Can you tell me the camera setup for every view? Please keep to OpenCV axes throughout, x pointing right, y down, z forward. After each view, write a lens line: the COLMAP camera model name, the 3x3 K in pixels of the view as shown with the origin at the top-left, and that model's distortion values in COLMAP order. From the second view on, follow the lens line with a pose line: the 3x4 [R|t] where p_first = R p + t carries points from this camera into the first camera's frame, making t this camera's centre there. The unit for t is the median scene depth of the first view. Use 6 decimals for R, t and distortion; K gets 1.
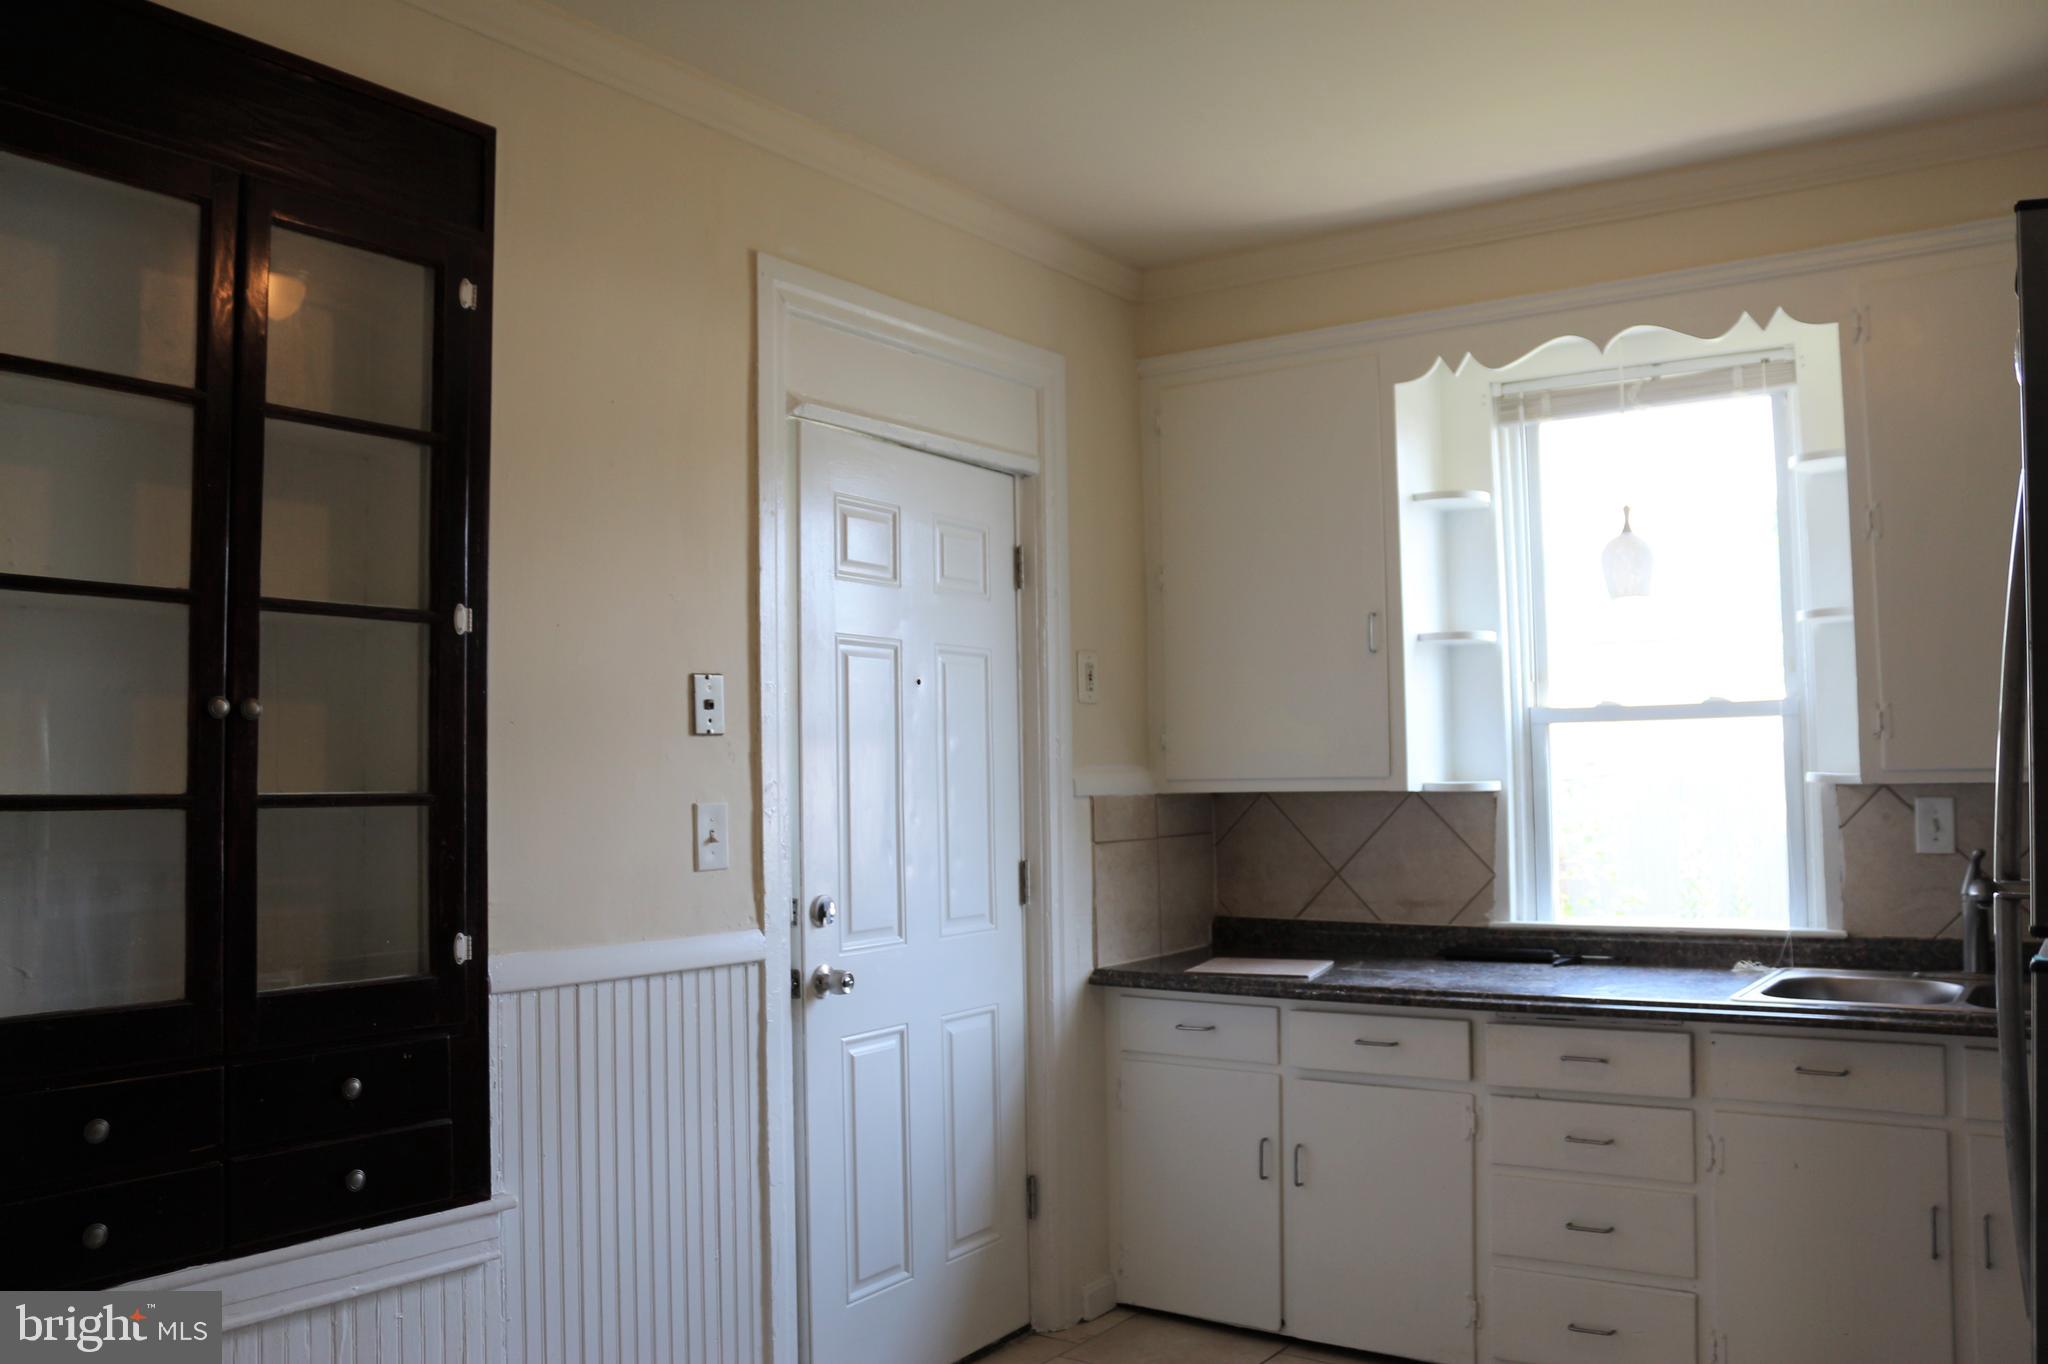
lens RADIAL K [[1794.6, 0, 1028.6], [0, 1794.6, 648.9], [0, 0, 1]] dist [-0.136374, 0.123514]
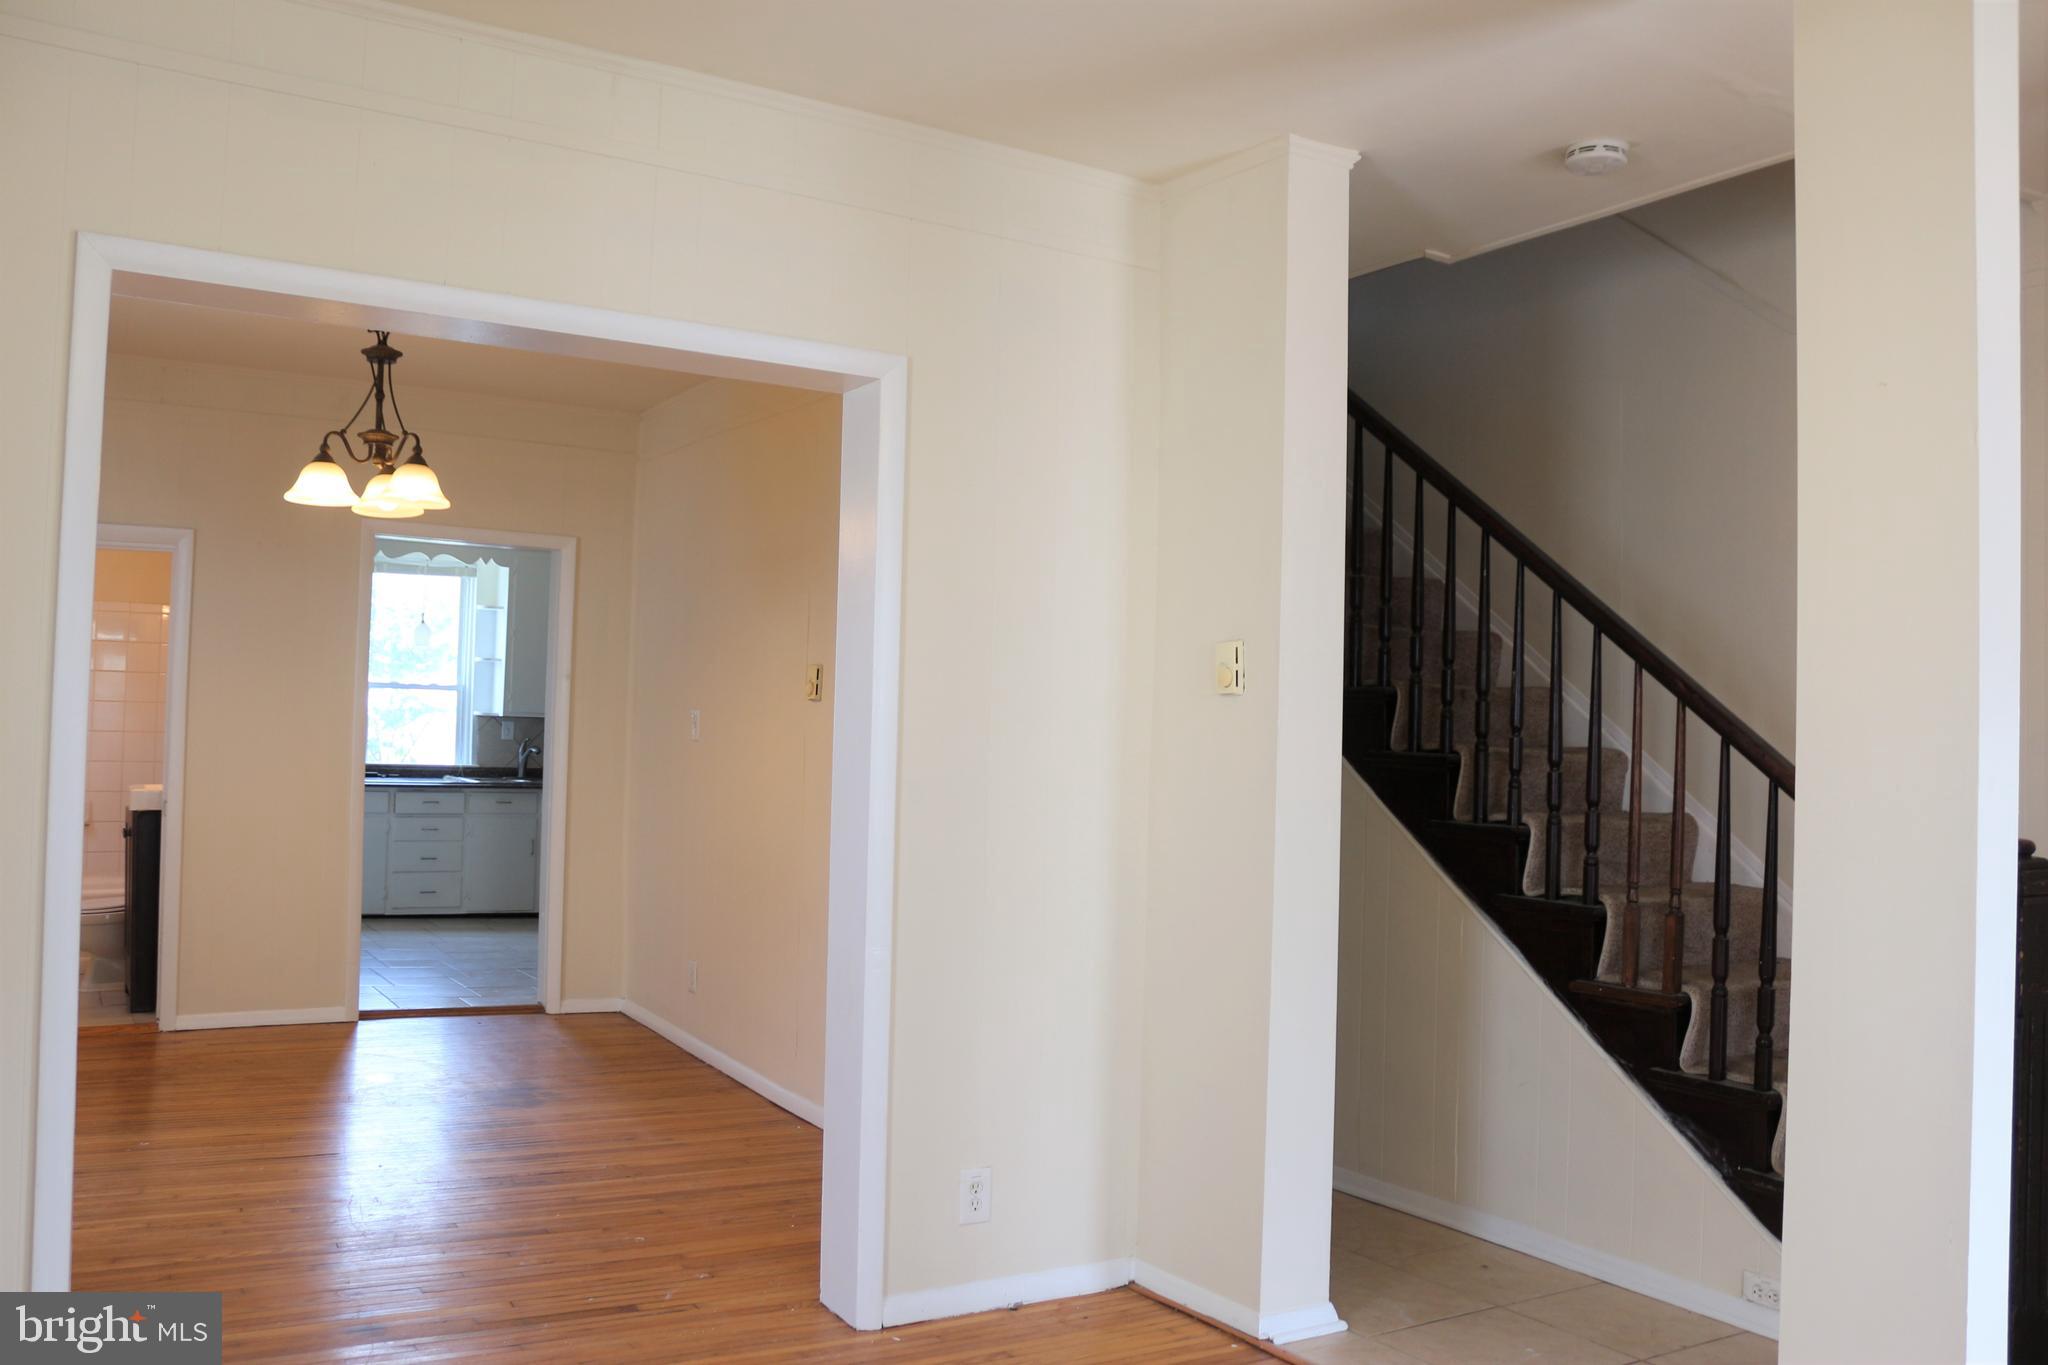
lens RADIAL K [[1794.6, 0, 1020.9], [0, 1794.6, 675.7], [0, 0, 1]] dist [-0.136374, 0.123514]
pose [[0.413405, 0.060260, 0.908551, -1.818695], [-0.099960, 0.994780, -0.020496, -0.019890], [-0.905044, -0.082345, 0.417270, -1.039286]]
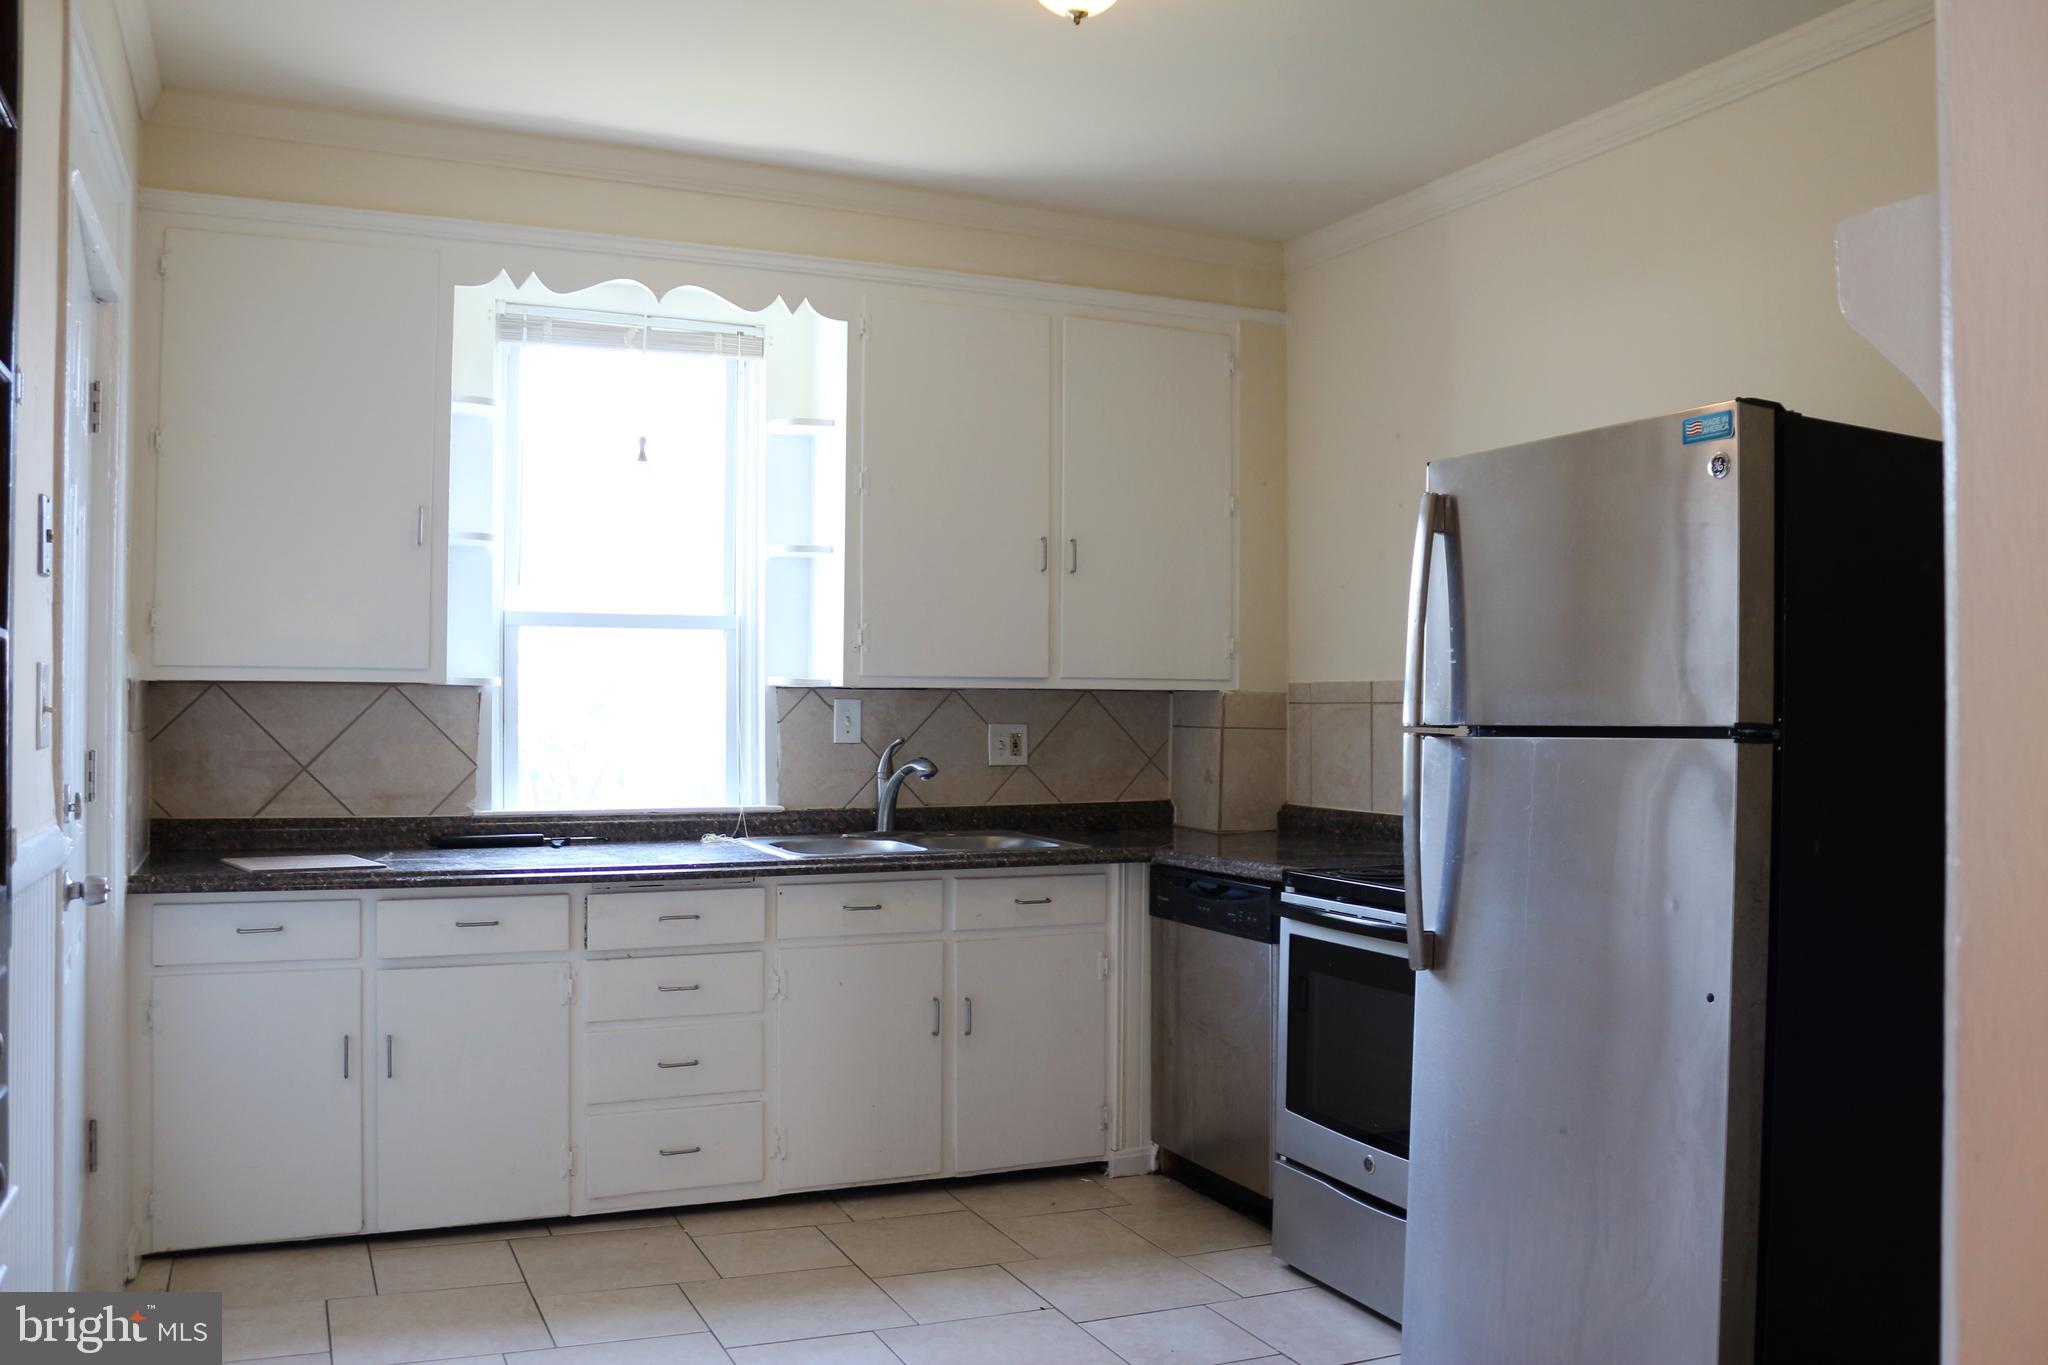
lens RADIAL K [[1794.6, 0, 1052.6], [0, 1794.6, 640.2], [0, 0, 1]] dist [-0.136374, 0.123514]
pose [[0.487015, 0.048659, 0.872037, -0.523062], [-0.071624, 0.997309, -0.015648, 0.047747], [-0.870452, -0.054837, 0.489190, 0.207819]]
